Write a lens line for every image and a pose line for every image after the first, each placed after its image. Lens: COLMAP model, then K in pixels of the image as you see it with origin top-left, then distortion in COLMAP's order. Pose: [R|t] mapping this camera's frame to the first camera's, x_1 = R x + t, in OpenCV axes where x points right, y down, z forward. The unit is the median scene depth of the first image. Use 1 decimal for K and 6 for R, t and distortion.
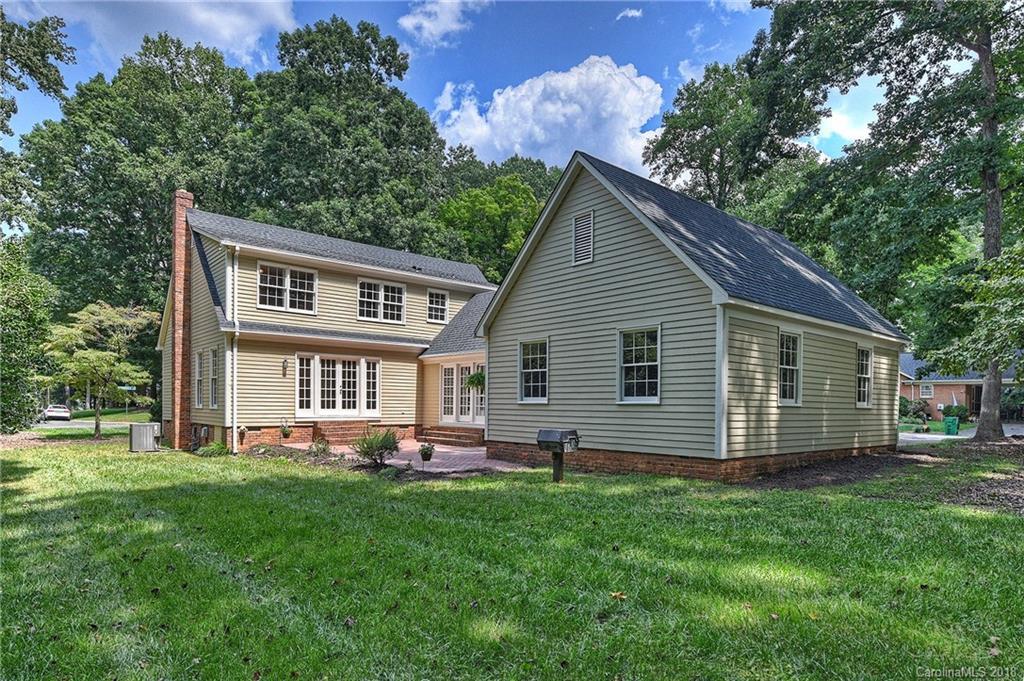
lens RADIAL K [[595.9, 0, 482.5], [0, 595.9, 425.3], [0, 0, 1]] dist [-0.014811, 0.007079]
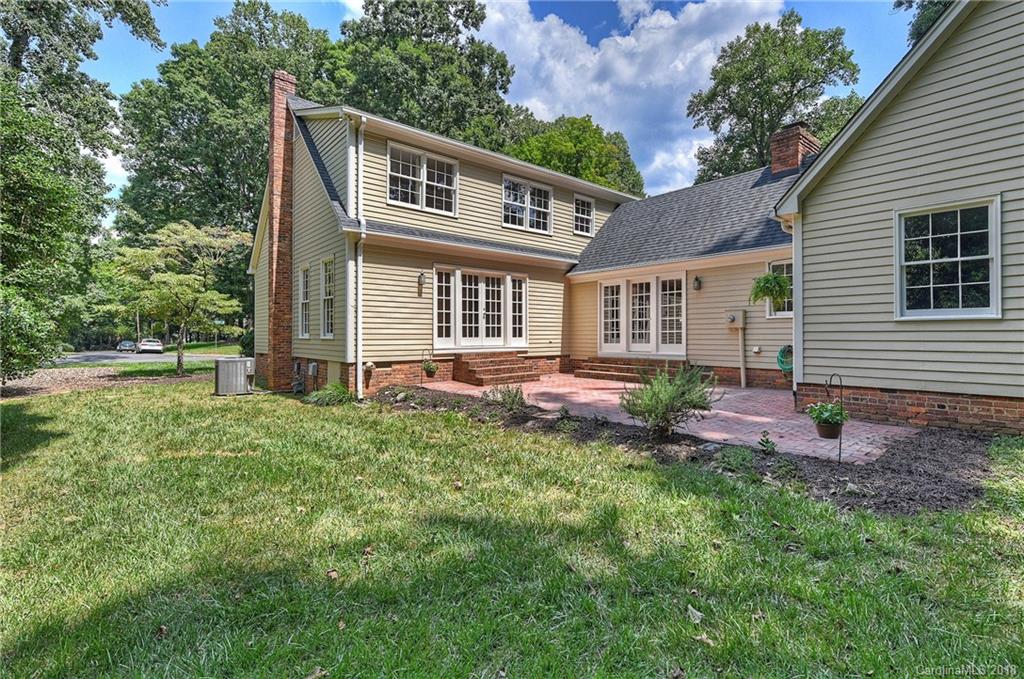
lens RADIAL K [[479.0, 0, 514.6], [0, 479.0, 335.9], [0, 0, 1]] dist [-0.000380, -0.001145]
pose [[0.999821, -0.011799, 0.014818, -0.200224], [0.012297, 0.999348, -0.033951, -0.007120], [-0.014408, 0.034127, 0.999314, 0.348039]]
